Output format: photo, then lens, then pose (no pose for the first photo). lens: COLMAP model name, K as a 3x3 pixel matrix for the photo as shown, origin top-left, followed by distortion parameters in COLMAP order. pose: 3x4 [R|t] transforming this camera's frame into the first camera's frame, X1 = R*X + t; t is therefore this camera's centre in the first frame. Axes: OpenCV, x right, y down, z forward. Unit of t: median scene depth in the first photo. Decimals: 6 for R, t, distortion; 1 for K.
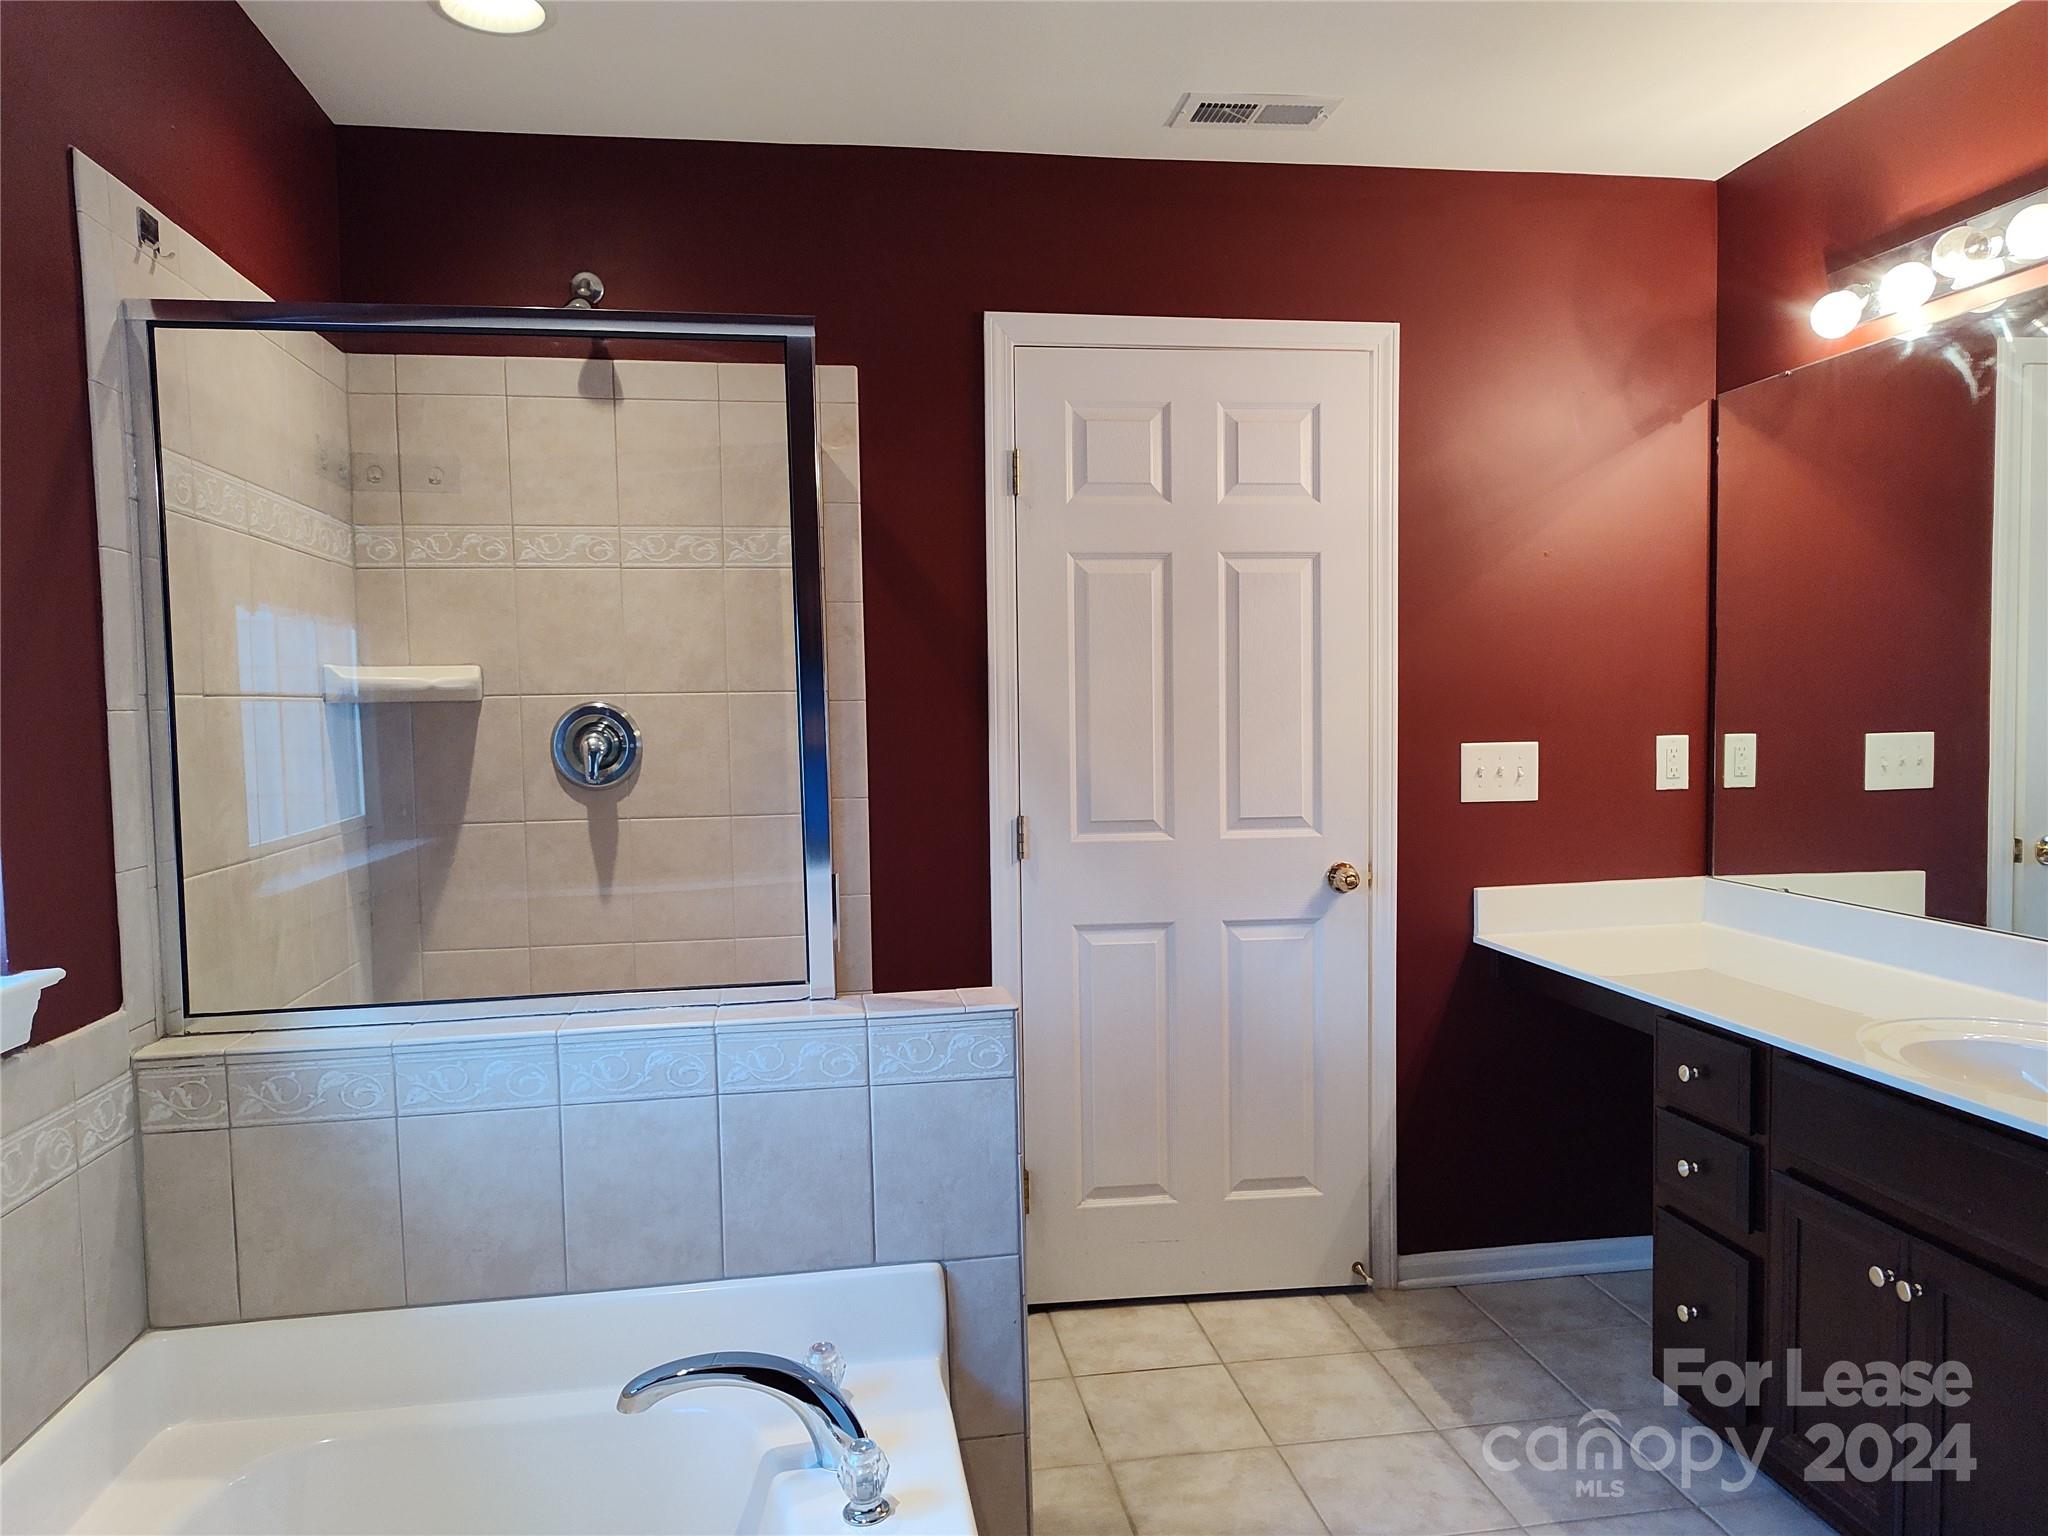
lens RADIAL K [[1412.1, 0, 1030.9], [0, 1412.1, 775.7], [0, 0, 1]] dist [0.039423, -0.041990]
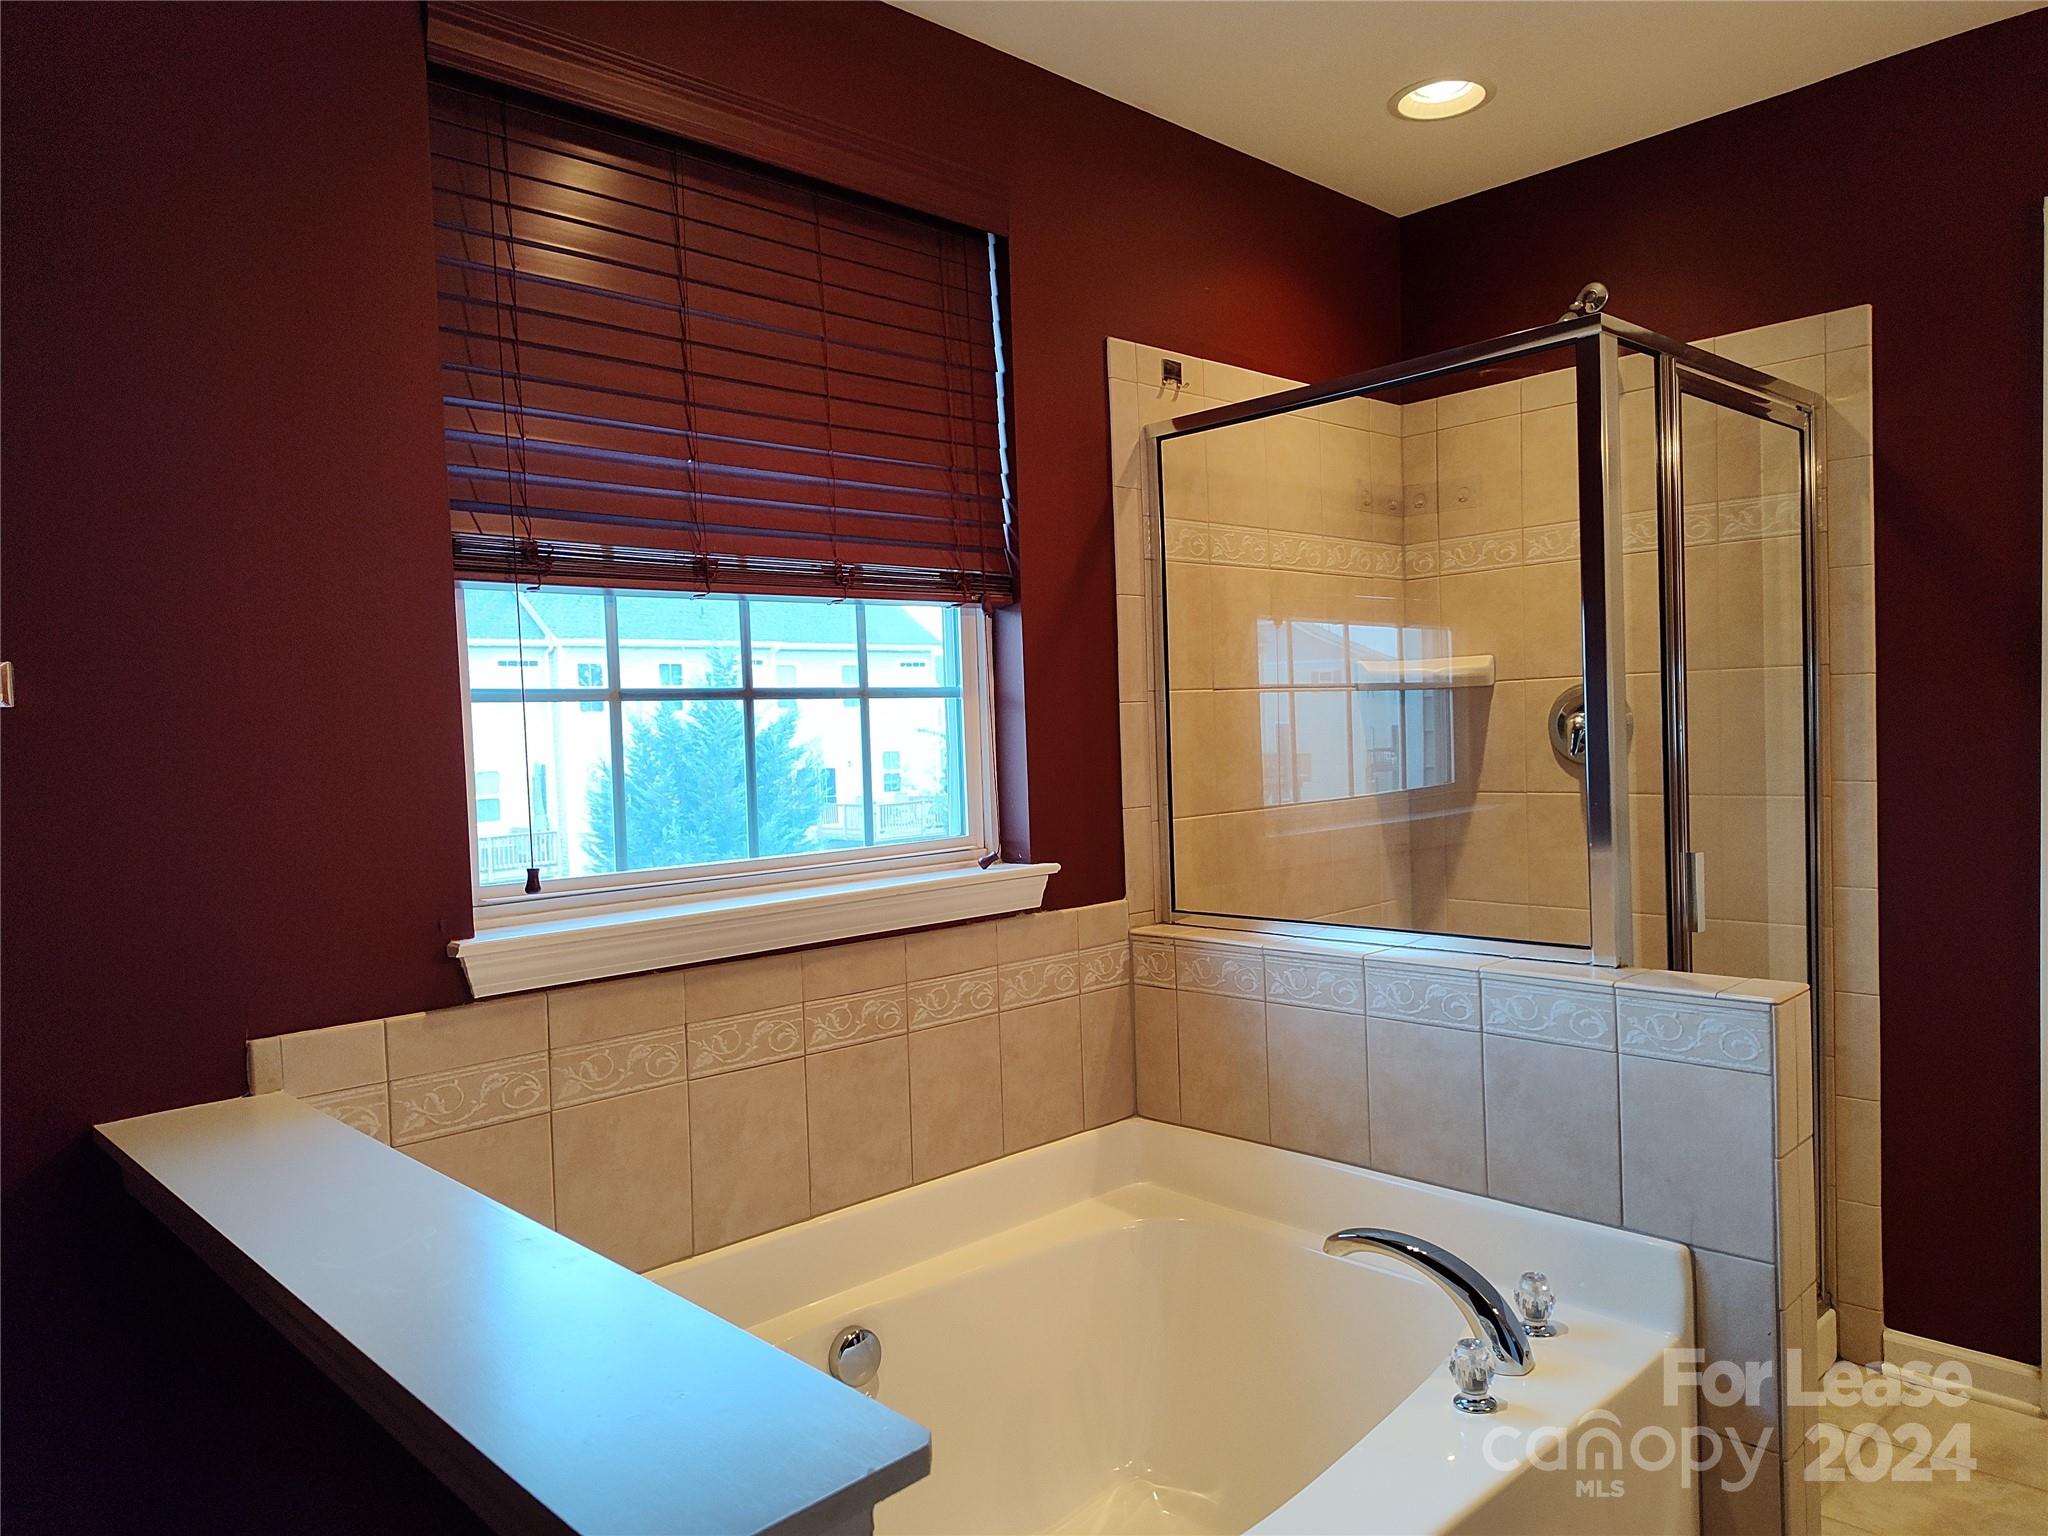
lens RADIAL K [[1412.1, 0, 1022.1], [0, 1412.1, 767.5], [0, 0, 1]] dist [0.039423, -0.041990]
pose [[0.560388, 0.021932, -0.827940, 0.496958], [-0.015400, 0.999752, 0.016059, 0.001544], [0.828087, 0.003751, 0.560587, 0.060236]]
